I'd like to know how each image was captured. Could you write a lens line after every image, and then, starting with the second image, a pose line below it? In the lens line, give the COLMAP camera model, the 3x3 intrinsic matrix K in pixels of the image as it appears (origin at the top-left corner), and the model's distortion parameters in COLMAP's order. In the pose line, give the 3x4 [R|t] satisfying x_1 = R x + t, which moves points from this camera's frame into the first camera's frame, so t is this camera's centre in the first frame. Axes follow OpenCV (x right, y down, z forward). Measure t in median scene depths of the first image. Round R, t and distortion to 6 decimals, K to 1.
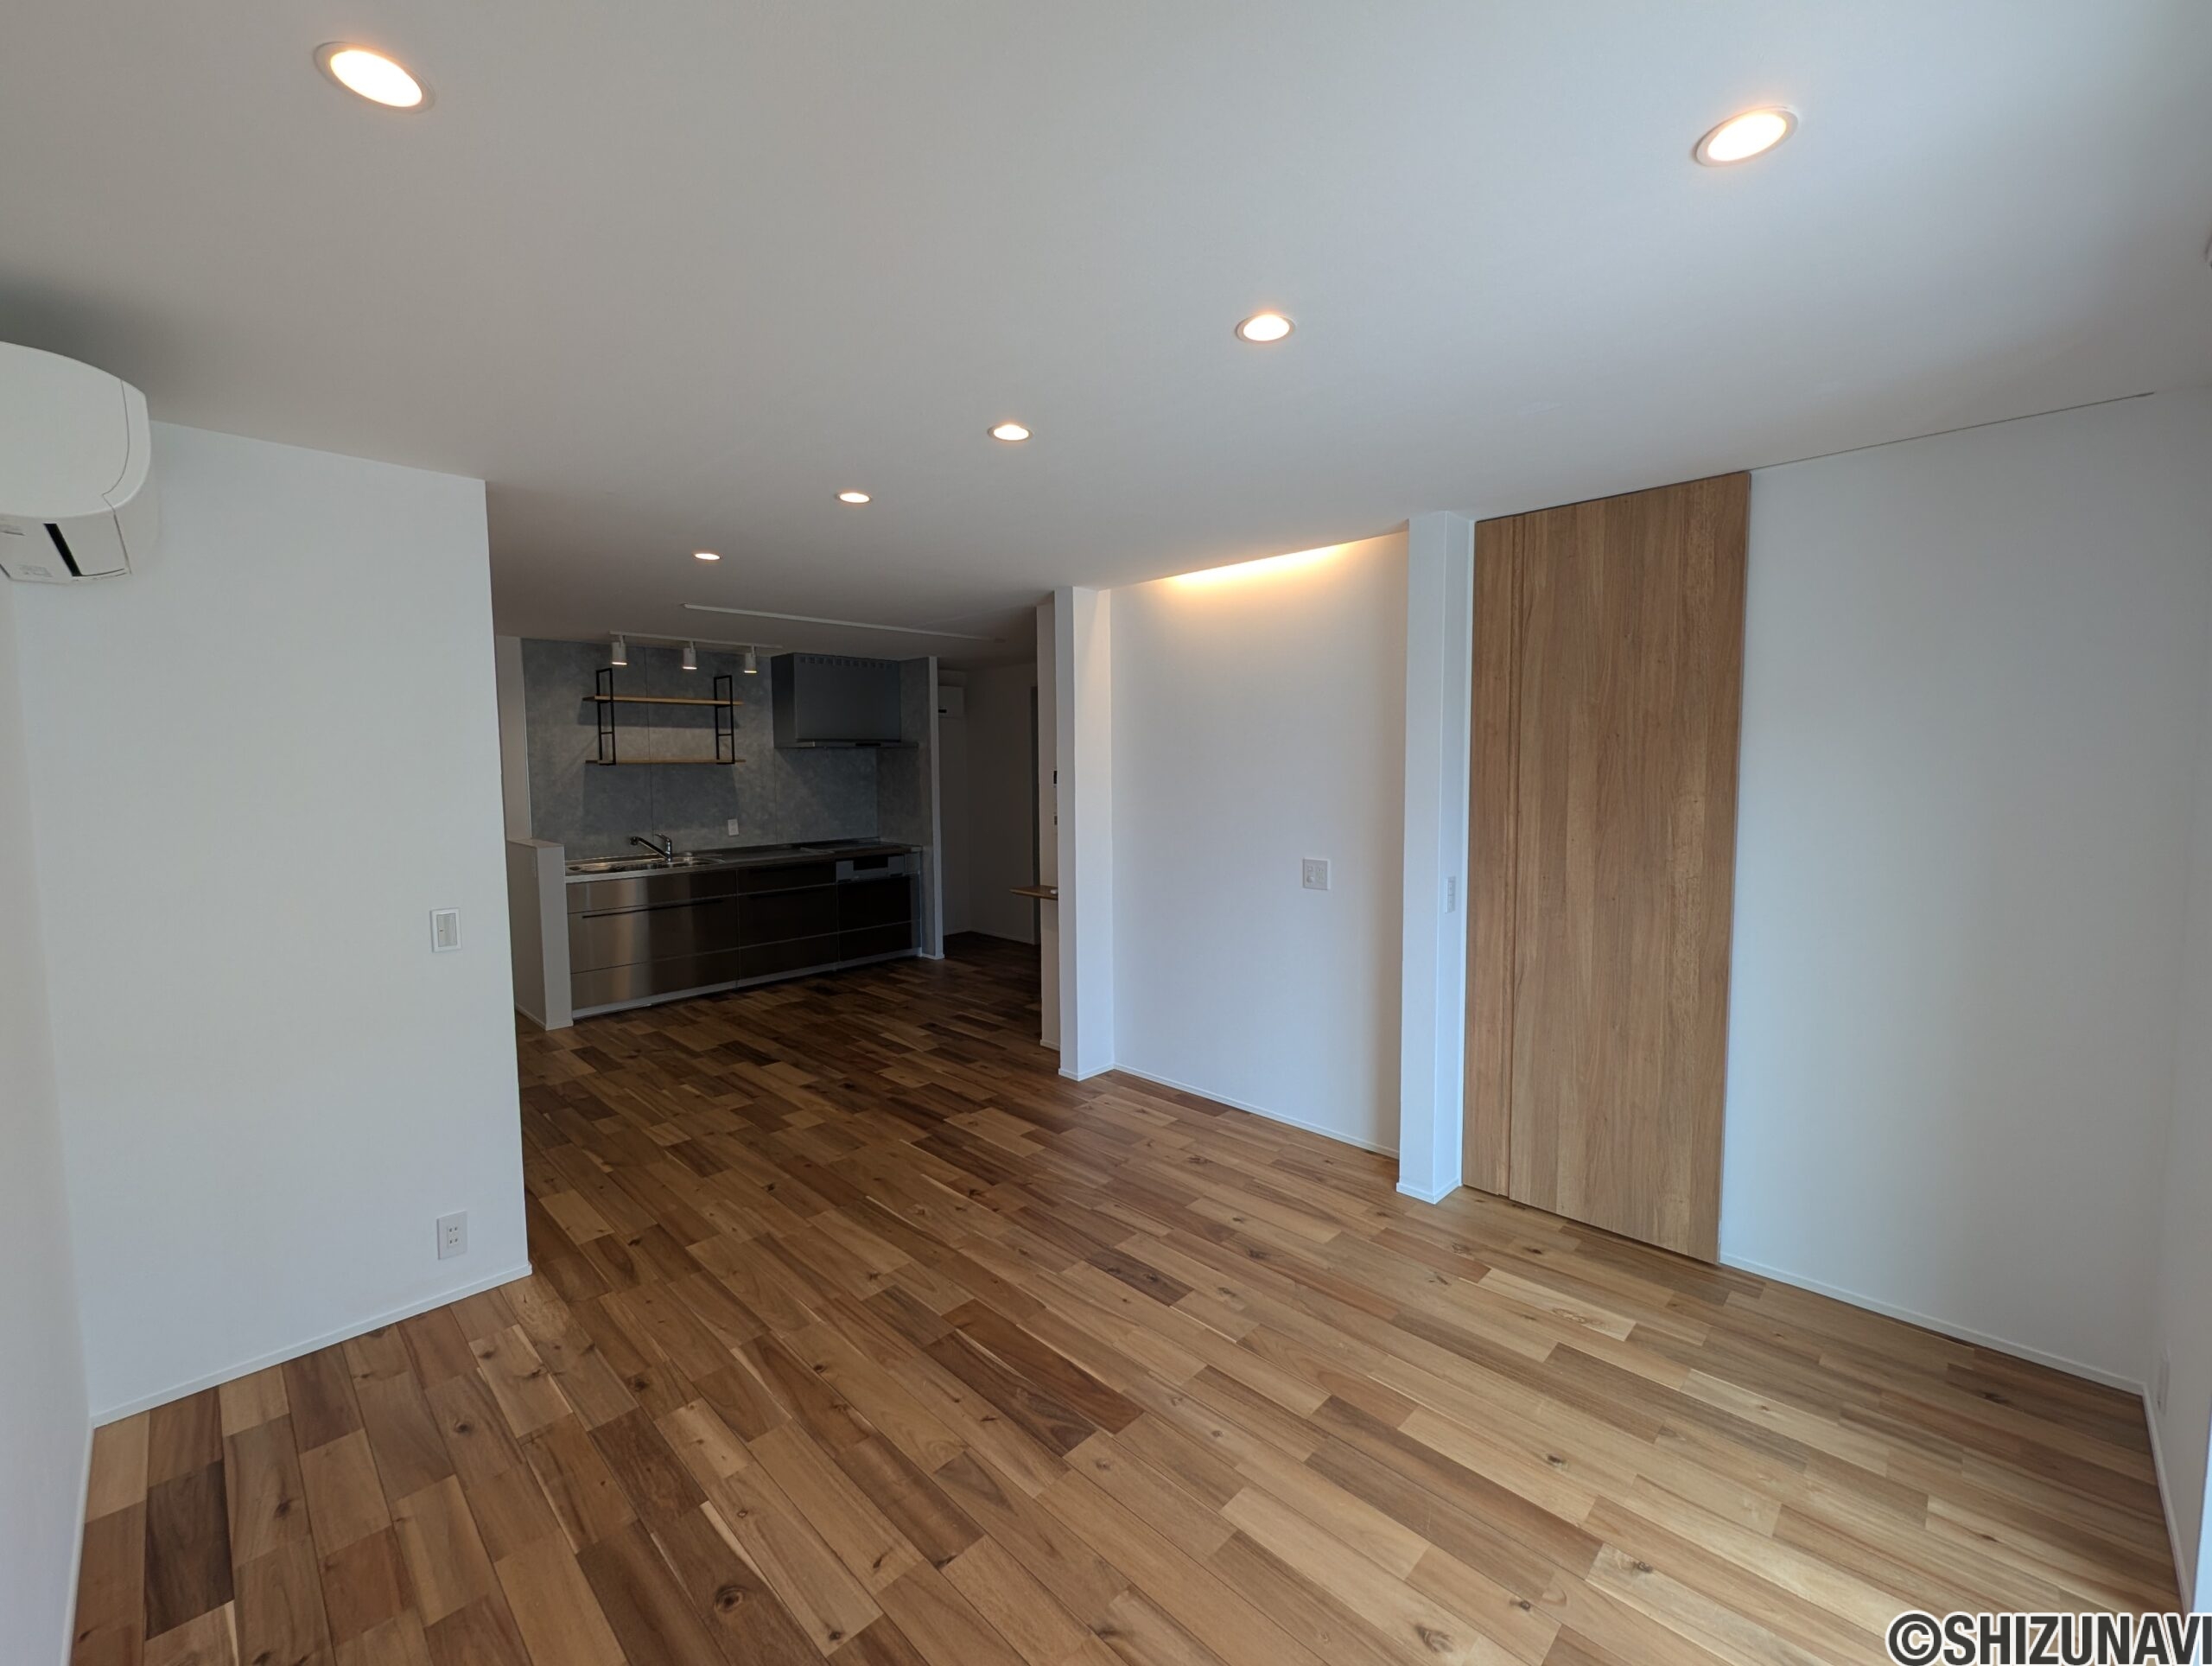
lens RADIAL K [[911.6, 0, 1117.0], [0, 911.6, 821.5], [0, 0, 1]] dist [0.002912, -0.001302]
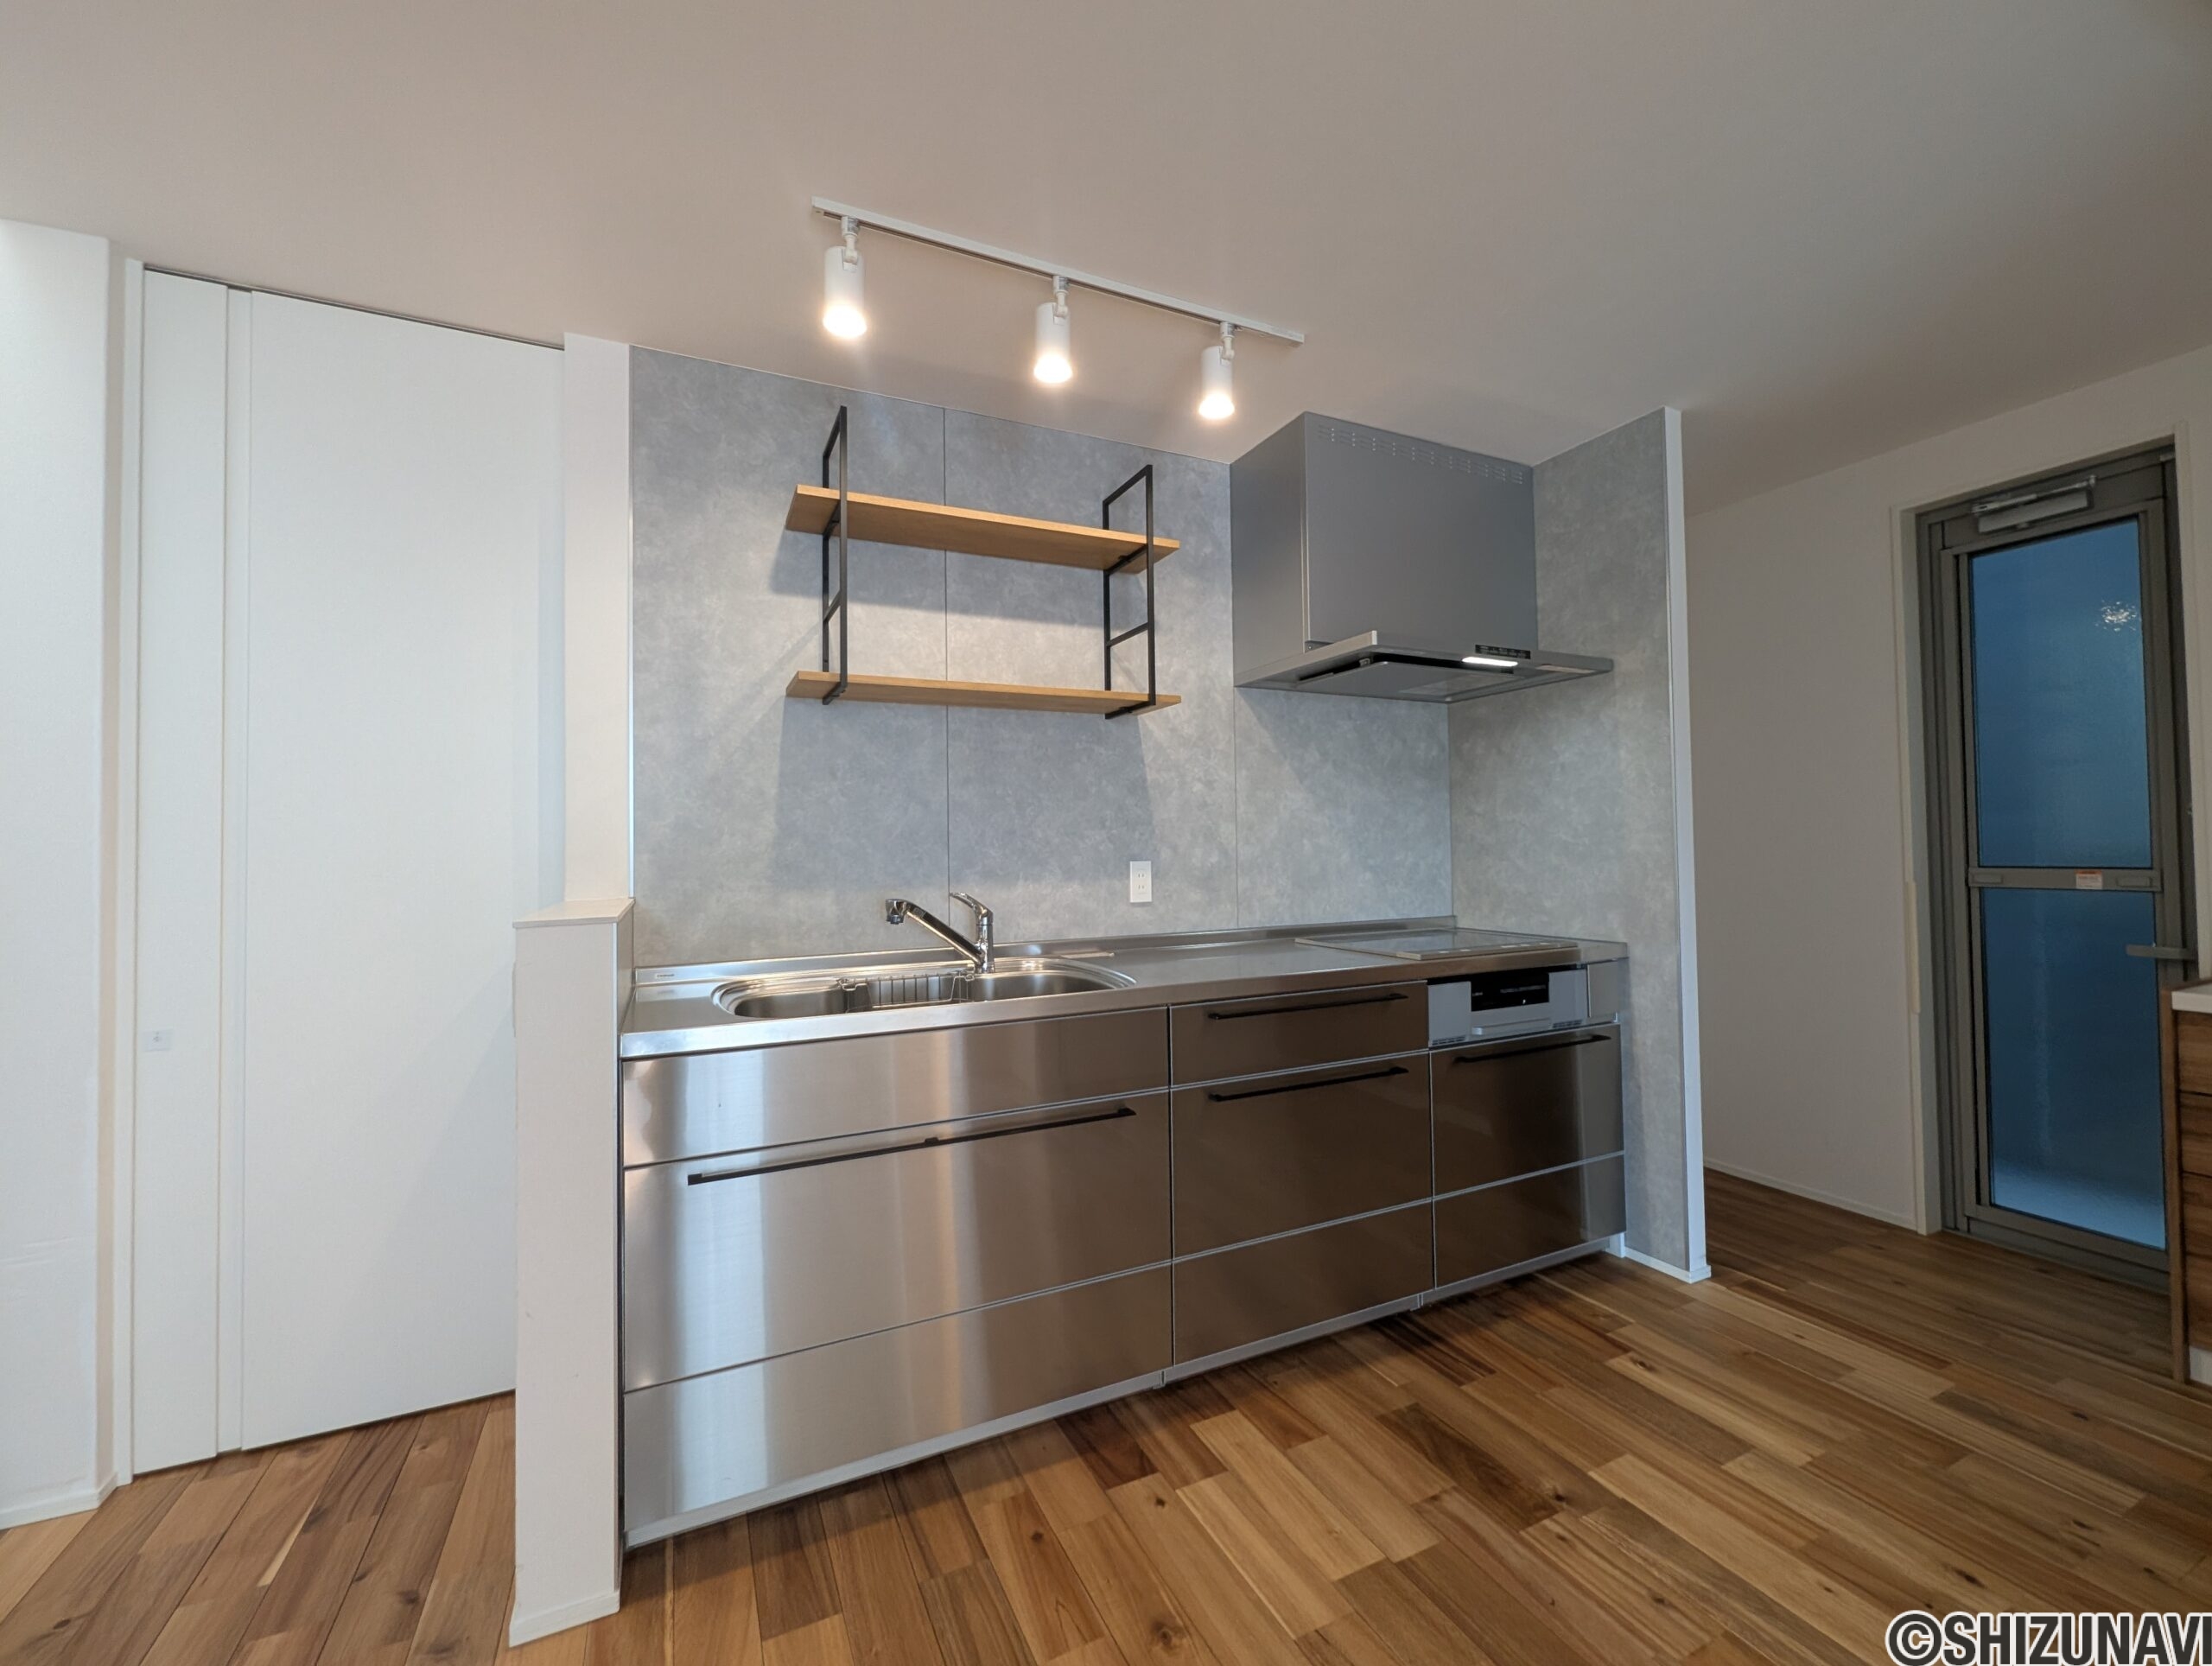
lens RADIAL K [[911.6, 0, 1111.2], [0, 911.6, 827.5], [0, 0, 1]] dist [0.002912, -0.001302]
pose [[0.938680, -0.013707, -0.344517, -0.459515], [-0.016079, 0.996382, -0.083450, 0.024019], [0.344415, 0.083873, 0.935064, 0.972266]]
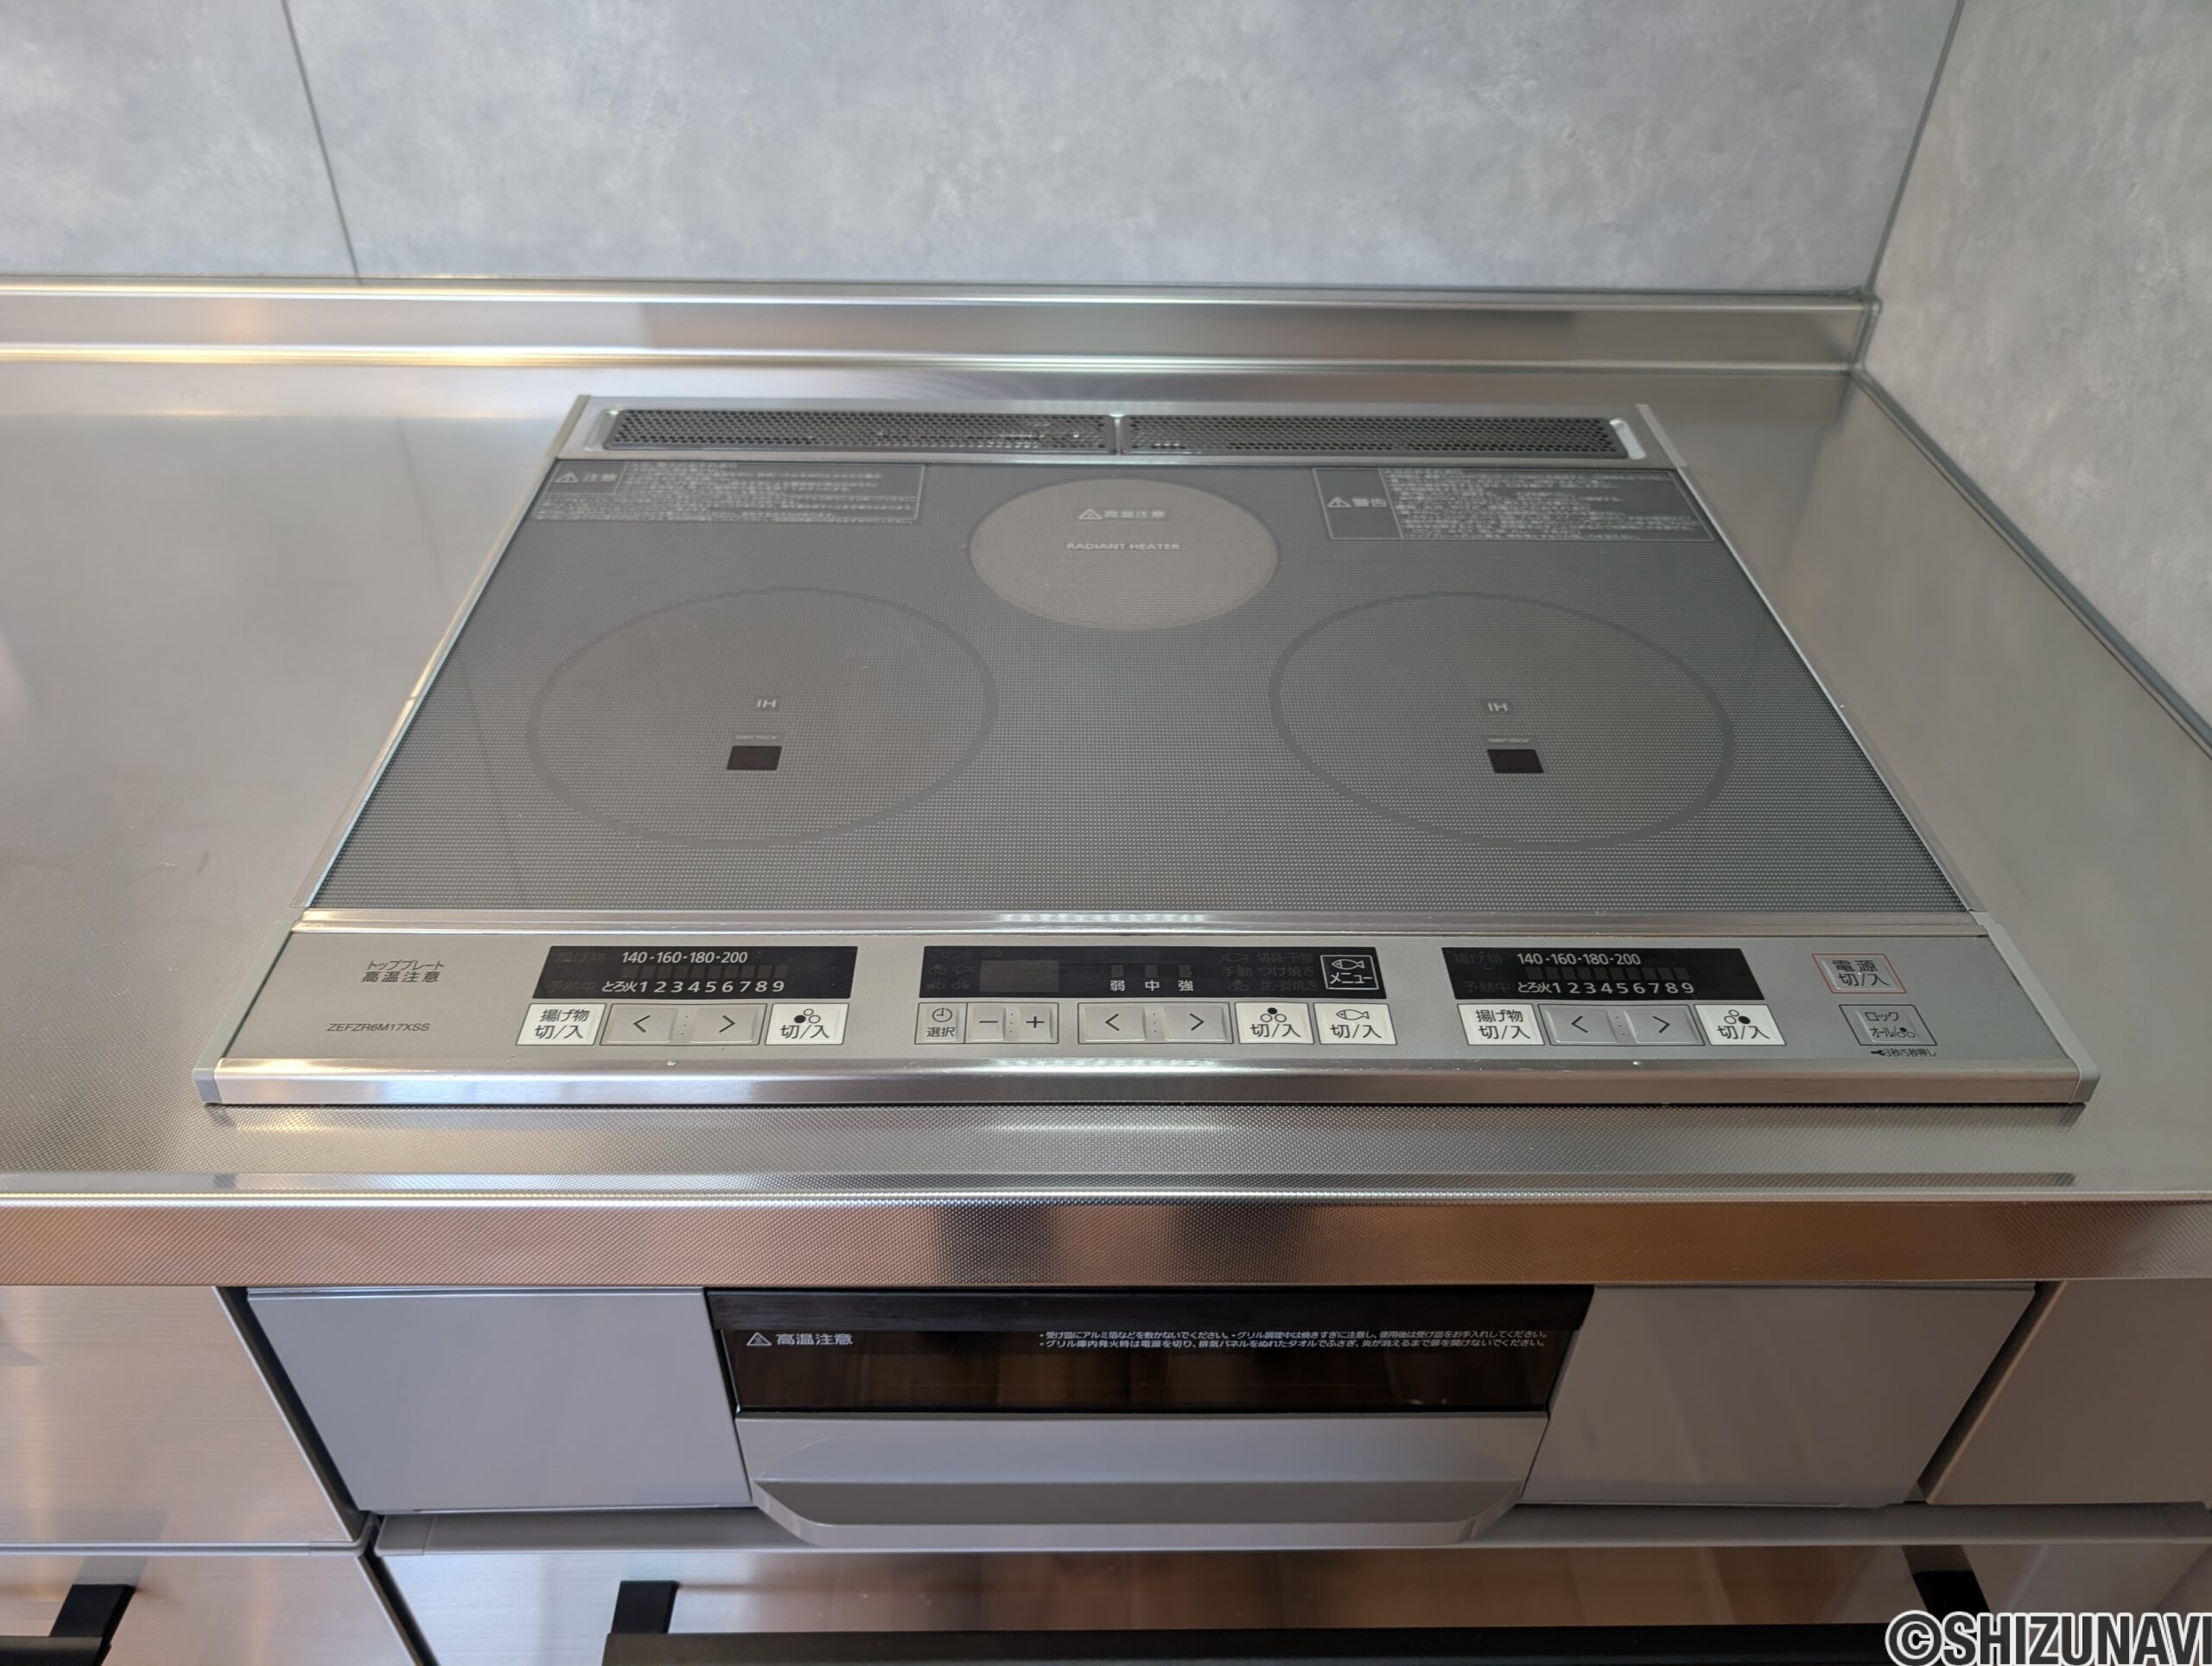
lens RADIAL K [[1592.4, 0, 1102.6], [0, 1592.4, 830.4], [0, 0, 1]] dist [-0.002403, 0.004366]
pose [[0.708156, 0.458579, -0.536861, -0.379379], [-0.069825, 0.802125, 0.593059, -0.032762], [0.702595, -0.382492, 0.600050, 1.512489]]
